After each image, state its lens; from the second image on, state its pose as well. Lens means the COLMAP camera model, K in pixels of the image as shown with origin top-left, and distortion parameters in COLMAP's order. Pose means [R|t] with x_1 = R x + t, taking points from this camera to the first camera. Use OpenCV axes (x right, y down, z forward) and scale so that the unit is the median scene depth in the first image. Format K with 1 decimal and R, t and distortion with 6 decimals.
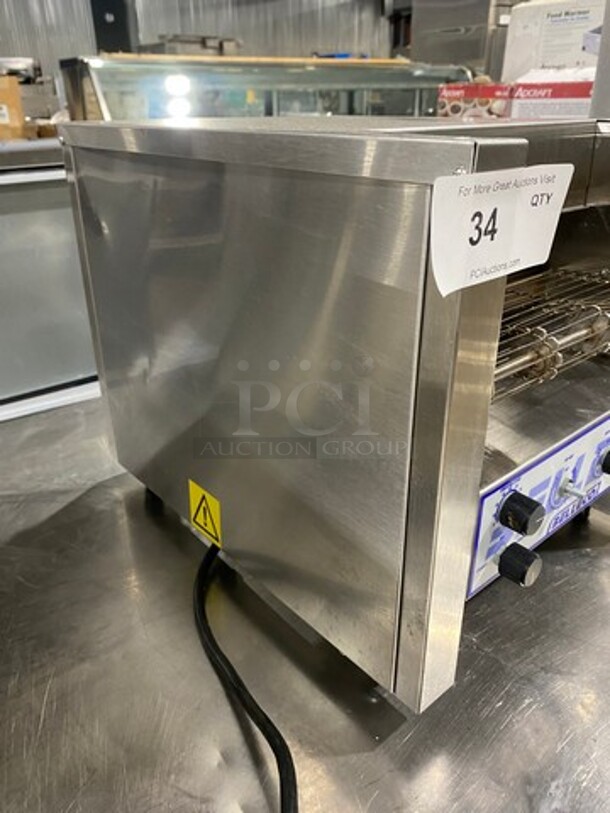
lens RADIAL K [[616.9, 0, 304.3], [0, 616.9, 387.5], [0, 0, 1]] dist [0.043932, 0.002051]
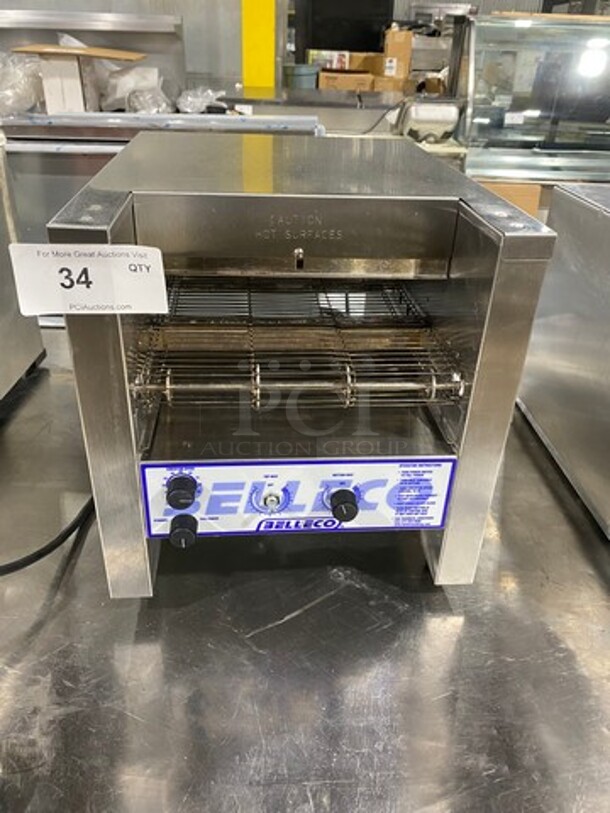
lens RADIAL K [[625.2, 0, 305.0], [0, 625.2, 406.5], [0, 0, 1]] dist [0.012630, 0.002600]
pose [[0.811983, 0.324591, -0.485103, 1.541752], [-0.276735, 0.945848, 0.169675, -0.366270], [0.513909, -0.003528, 0.857838, -0.024119]]
